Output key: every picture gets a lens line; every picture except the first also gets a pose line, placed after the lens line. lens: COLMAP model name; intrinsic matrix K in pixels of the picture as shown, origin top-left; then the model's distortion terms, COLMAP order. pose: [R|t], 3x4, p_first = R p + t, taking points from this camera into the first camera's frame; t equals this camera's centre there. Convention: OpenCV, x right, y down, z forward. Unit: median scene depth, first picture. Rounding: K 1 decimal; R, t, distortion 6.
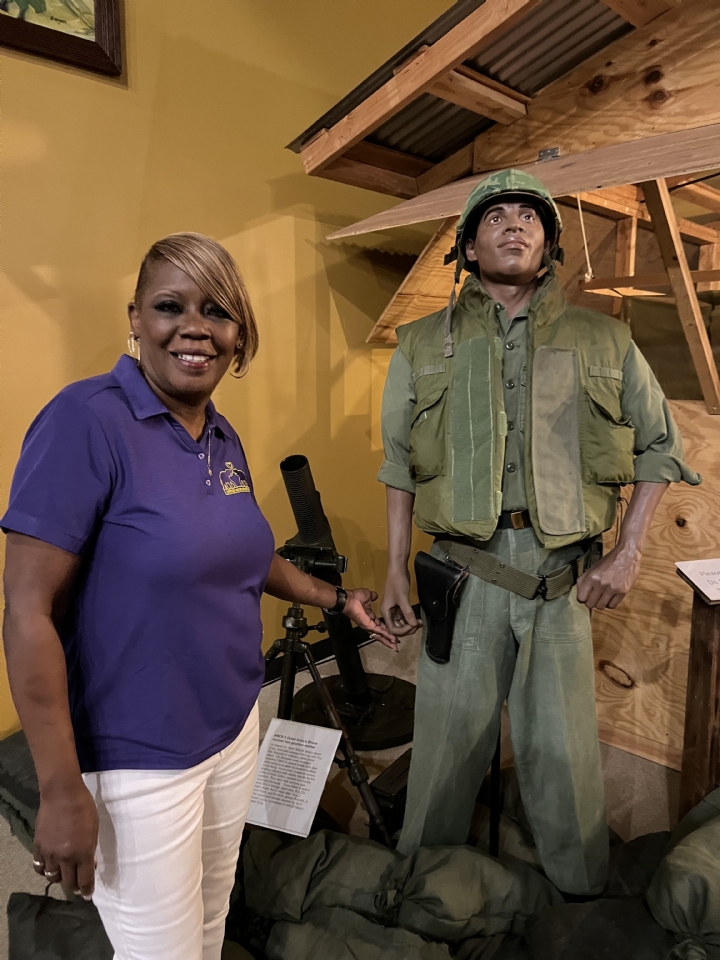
lens RADIAL K [[797.1, 0, 360.0], [0, 797.1, 480.0], [0, 0, 1]] dist [-0.002151, -0.007381]
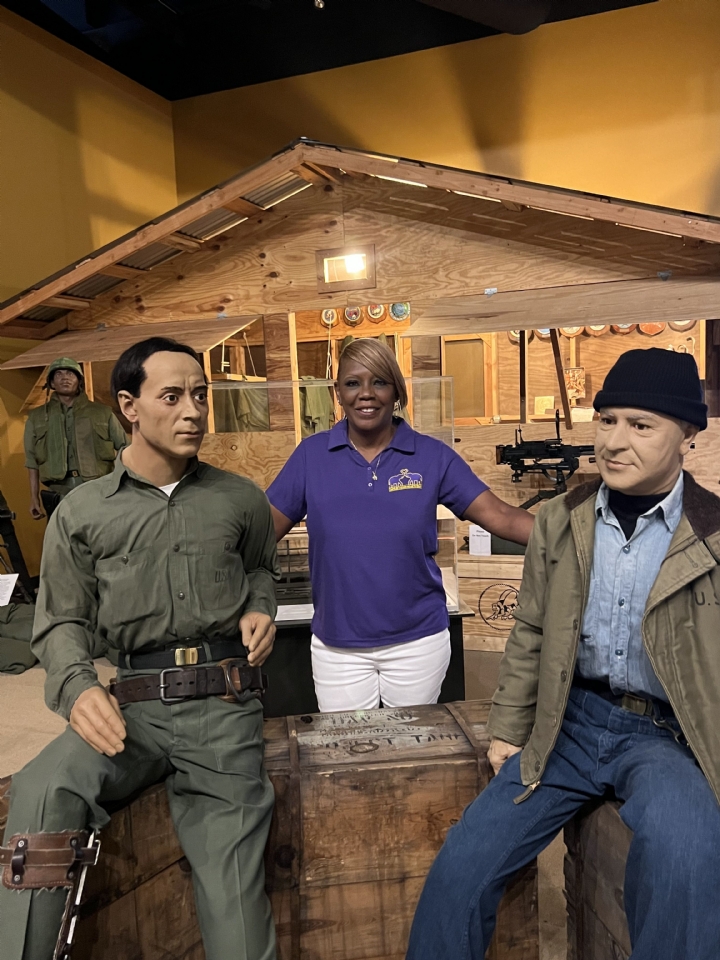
lens RADIAL K [[798.4, 0, 360.0], [0, 798.4, 480.0], [0, 0, 1]] dist [0.009715, 0.003417]
pose [[0.921121, -0.074979, 0.381987, 0.032735], [0.099799, 0.993964, -0.045554, 0.301004], [-0.376266, 0.080083, 0.923044, -2.071507]]
